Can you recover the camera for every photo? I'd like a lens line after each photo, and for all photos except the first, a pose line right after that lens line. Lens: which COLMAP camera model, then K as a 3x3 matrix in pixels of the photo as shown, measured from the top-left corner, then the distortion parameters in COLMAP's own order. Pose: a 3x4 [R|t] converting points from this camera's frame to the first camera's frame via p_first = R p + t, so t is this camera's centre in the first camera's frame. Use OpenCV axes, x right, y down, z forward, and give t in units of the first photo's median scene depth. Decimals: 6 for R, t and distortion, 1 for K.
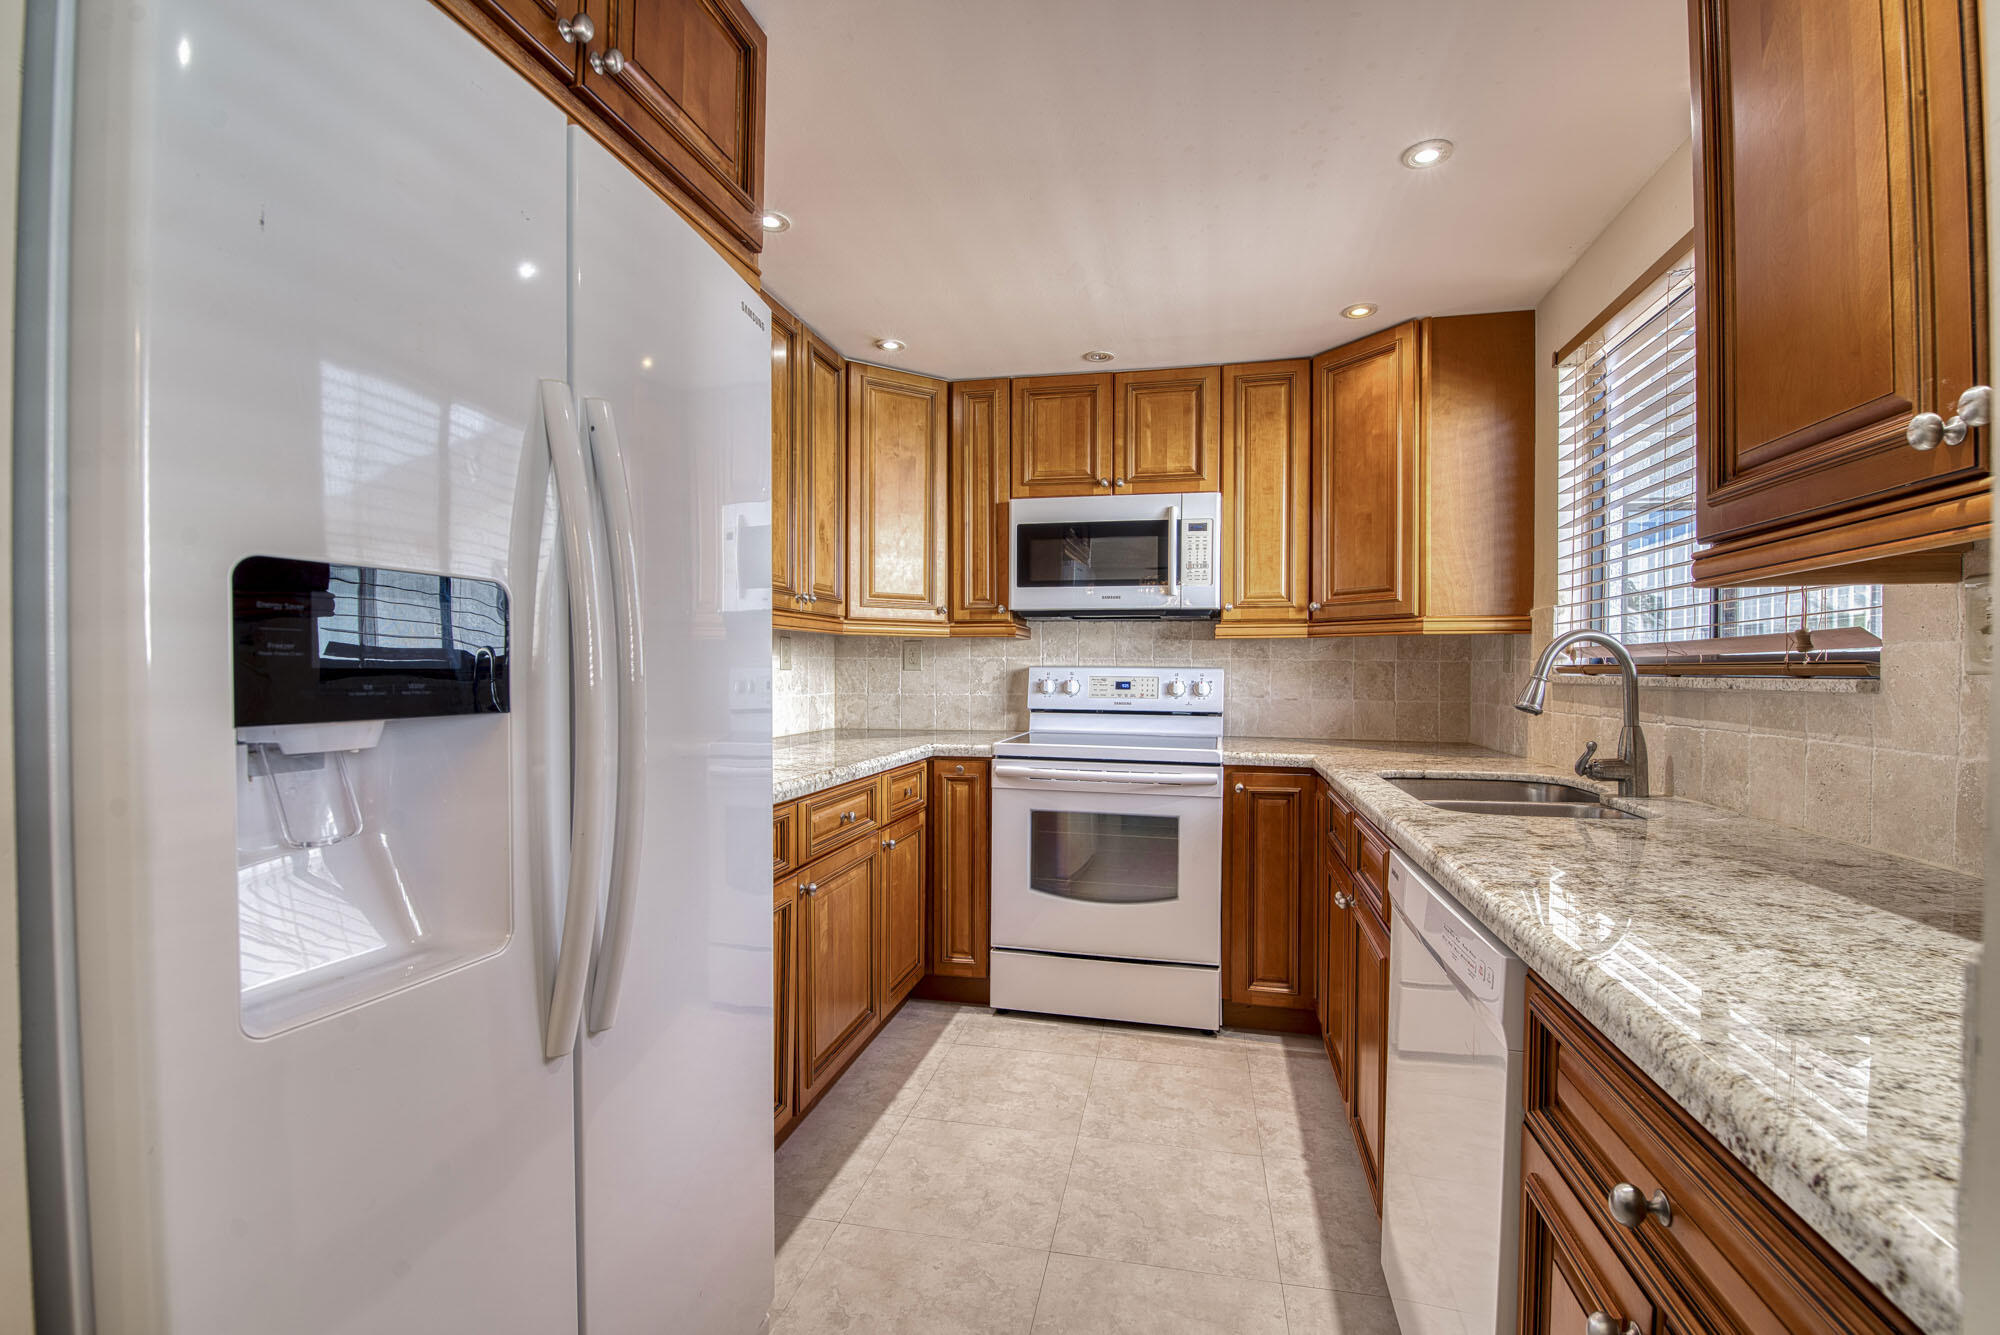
lens RADIAL K [[859.6, 0, 1023.8], [0, 859.6, 681.8], [0, 0, 1]] dist [0.001192, -0.012085]
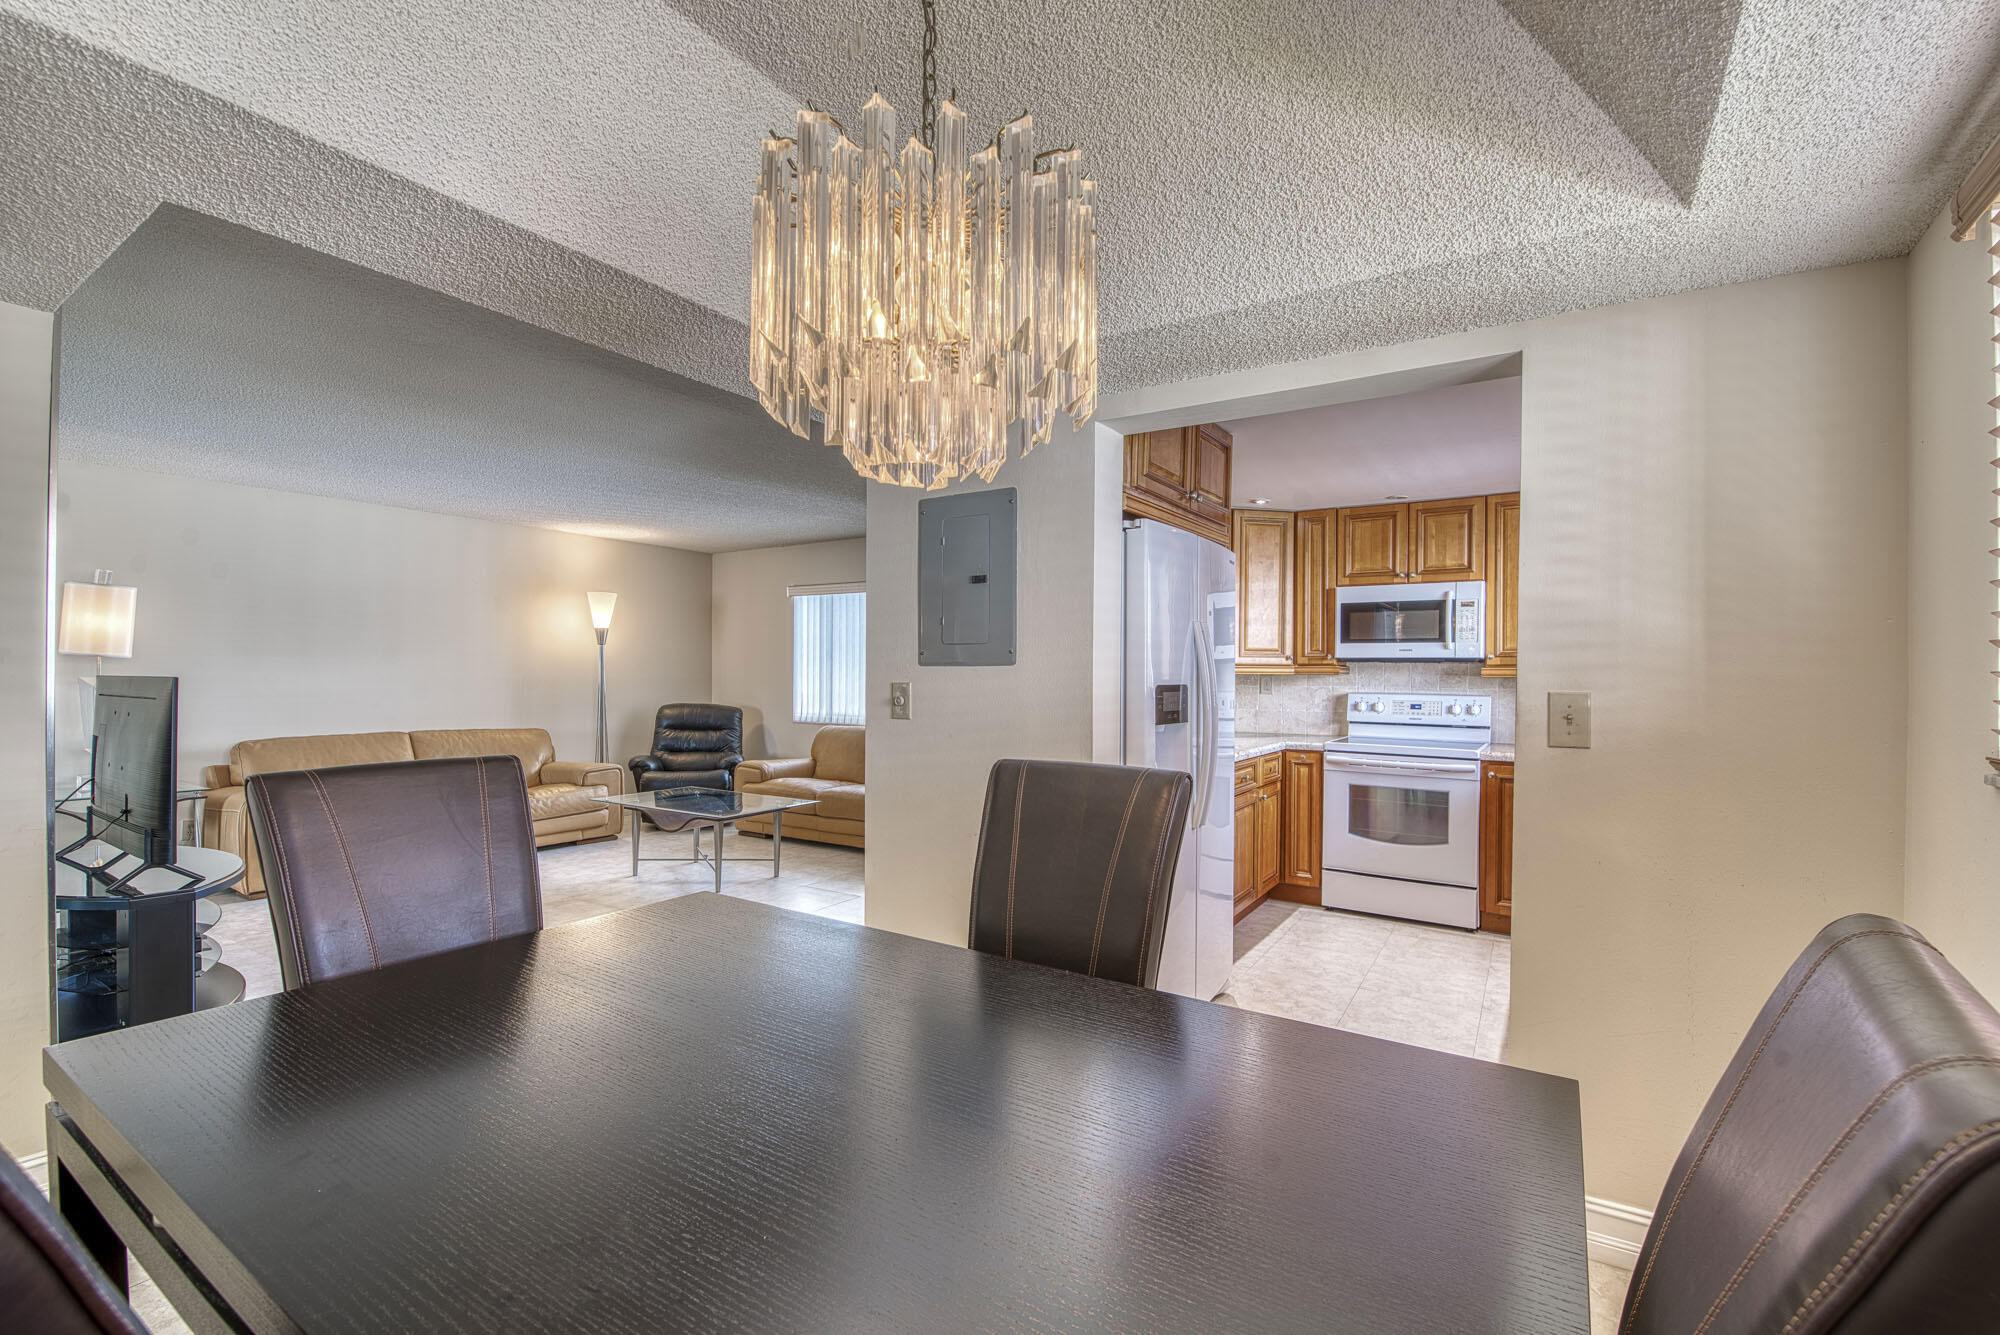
lens RADIAL K [[859.6, 0, 1023.8], [0, 859.6, 681.8], [0, 0, 1]] dist [0.001192, -0.012085]
pose [[0.939036, 0.005737, -0.343772, -0.011308], [-0.007993, 0.999955, -0.005146, -0.028332], [0.343727, 0.007580, 0.939039, -0.685300]]
